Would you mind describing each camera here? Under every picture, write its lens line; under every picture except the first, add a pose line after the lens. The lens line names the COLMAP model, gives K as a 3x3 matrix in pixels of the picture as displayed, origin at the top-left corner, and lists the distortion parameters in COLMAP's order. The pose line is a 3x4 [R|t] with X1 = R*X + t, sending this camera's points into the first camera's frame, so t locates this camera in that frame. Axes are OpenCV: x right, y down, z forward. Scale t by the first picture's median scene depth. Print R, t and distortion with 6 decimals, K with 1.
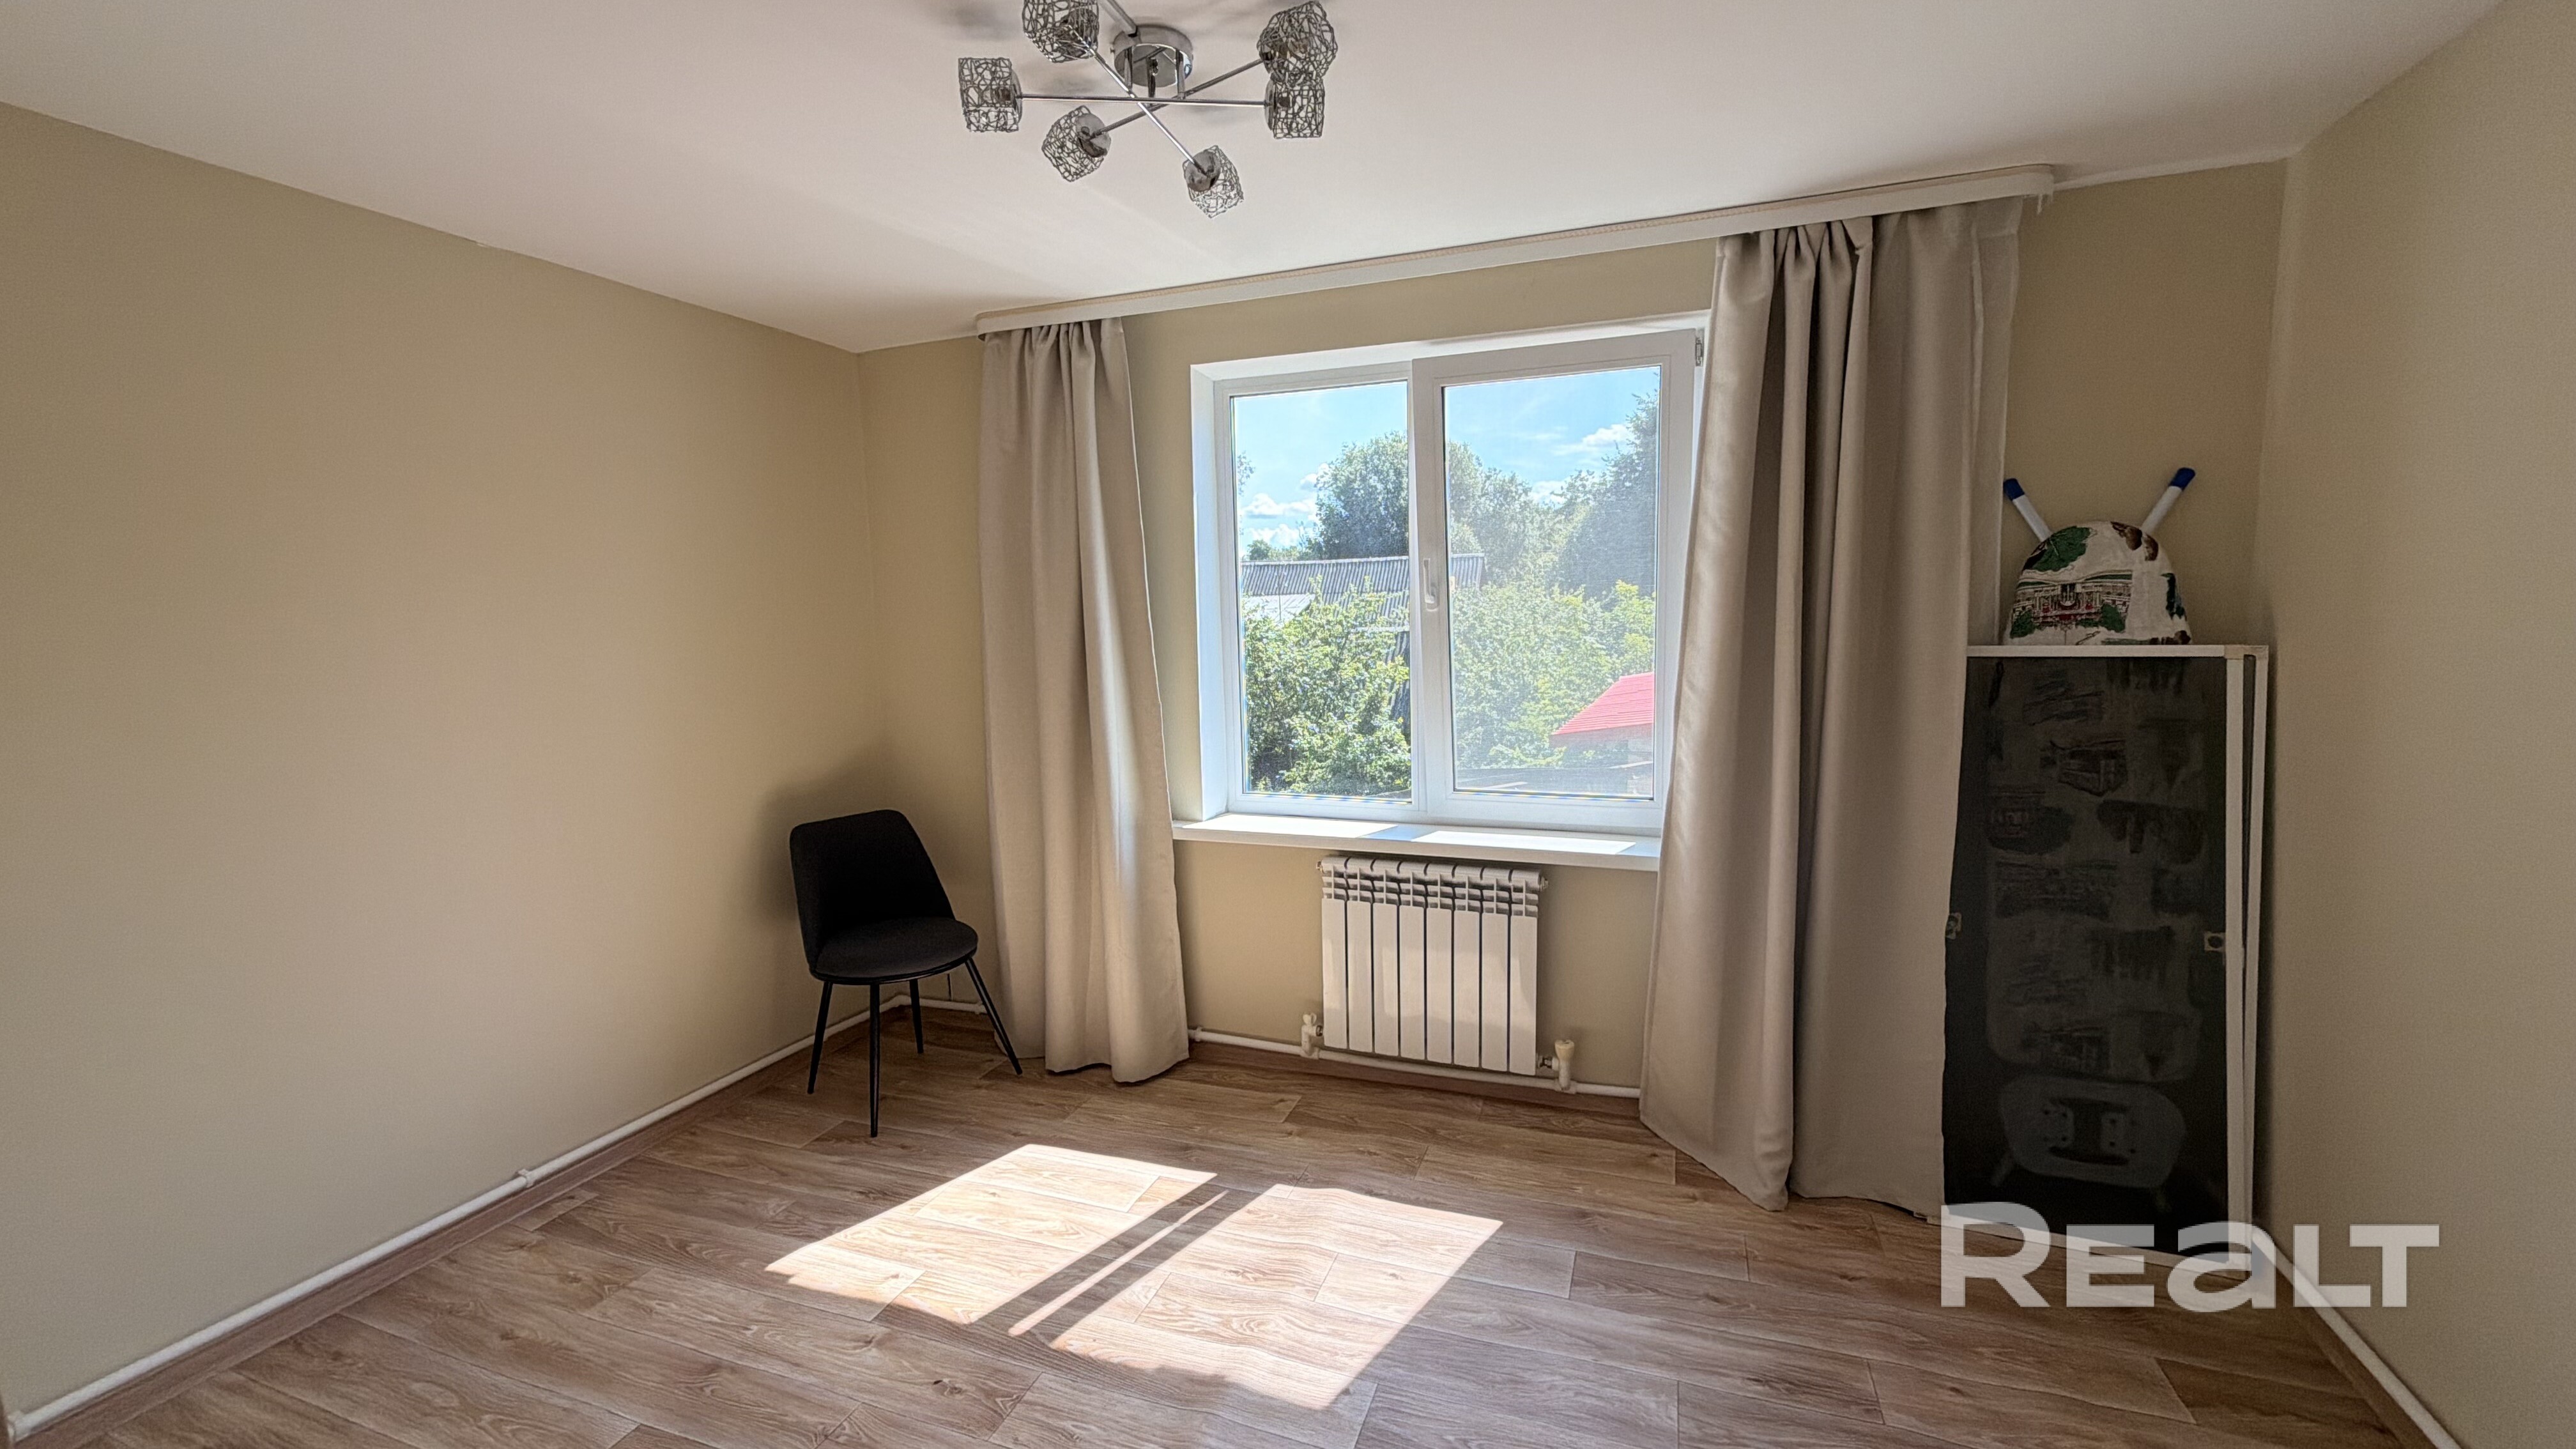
lens RADIAL K [[1011.0, 0, 1289.3], [0, 1011.0, 737.4], [0, 0, 1]] dist [0.000341, -0.000352]
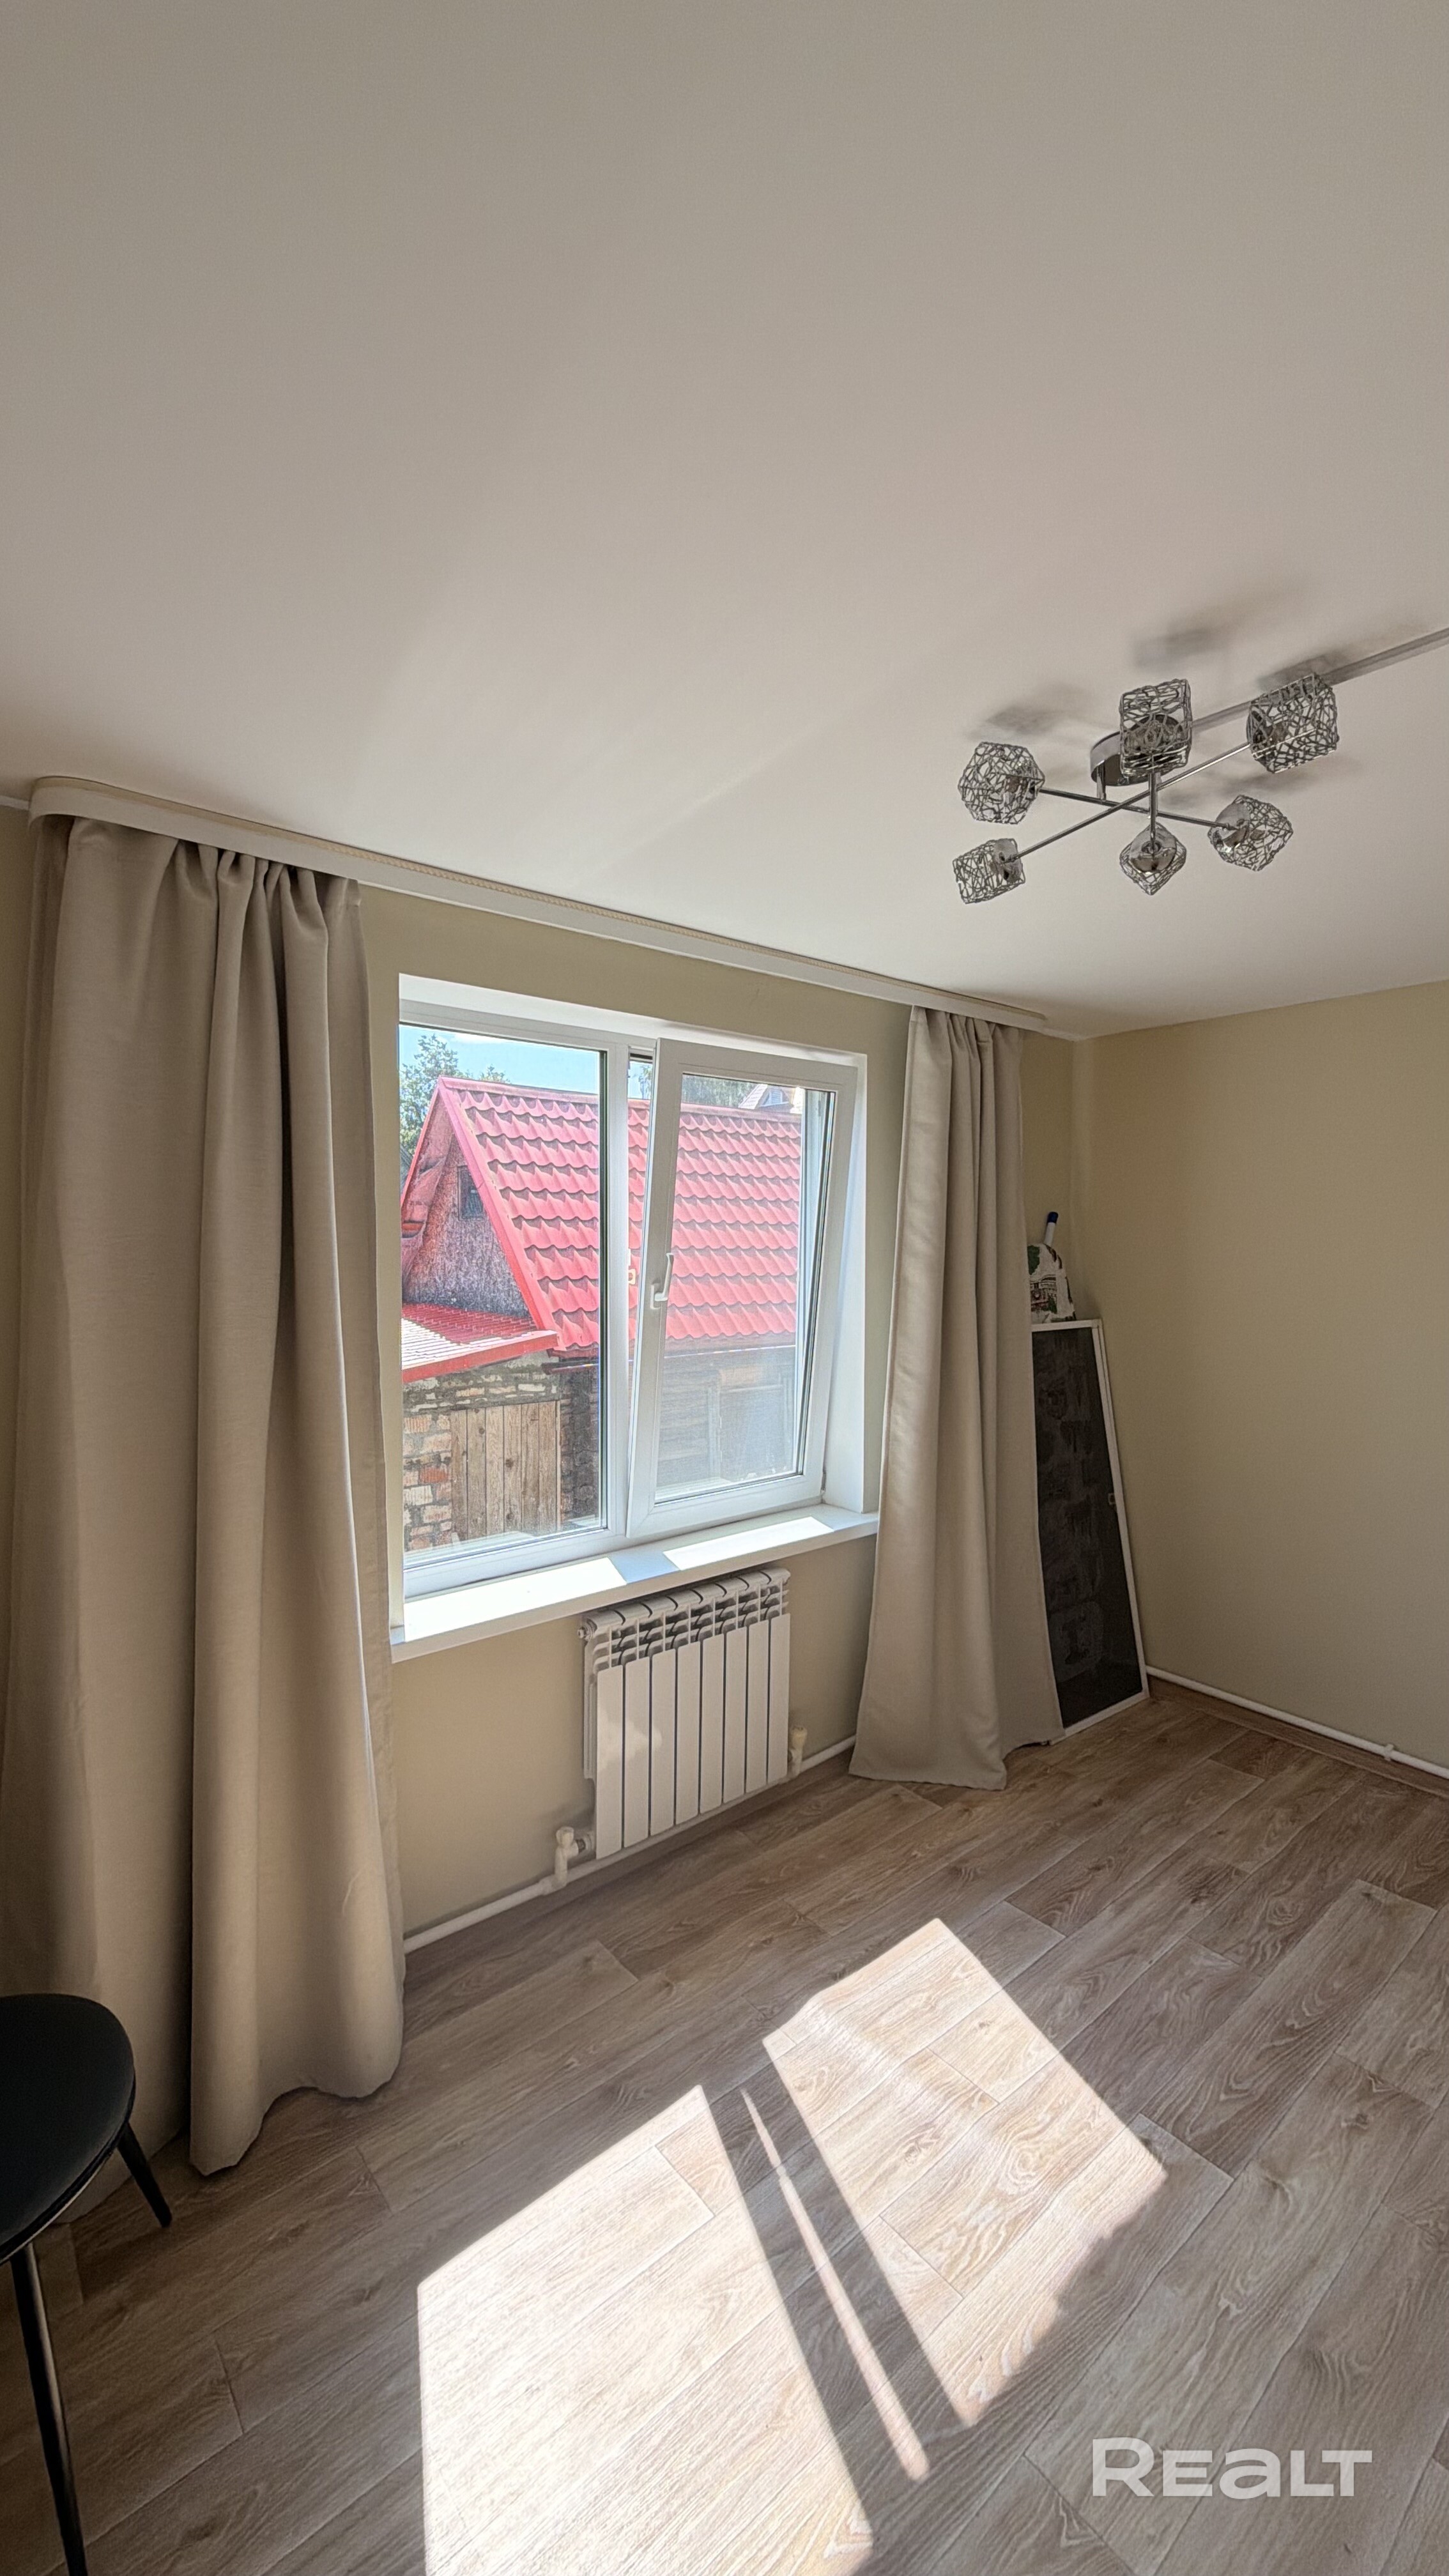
lens RADIAL K [[1011.0, 0, 724.5], [0, 1011.0, 1288.0], [0, 0, 1]] dist [0.000341, -0.000352]
pose [[0.512612, -0.019570, 0.858398, -0.763249], [0.097644, 0.994583, -0.035635, -0.133436], [-0.853050, 0.102084, 0.511746, 0.608087]]
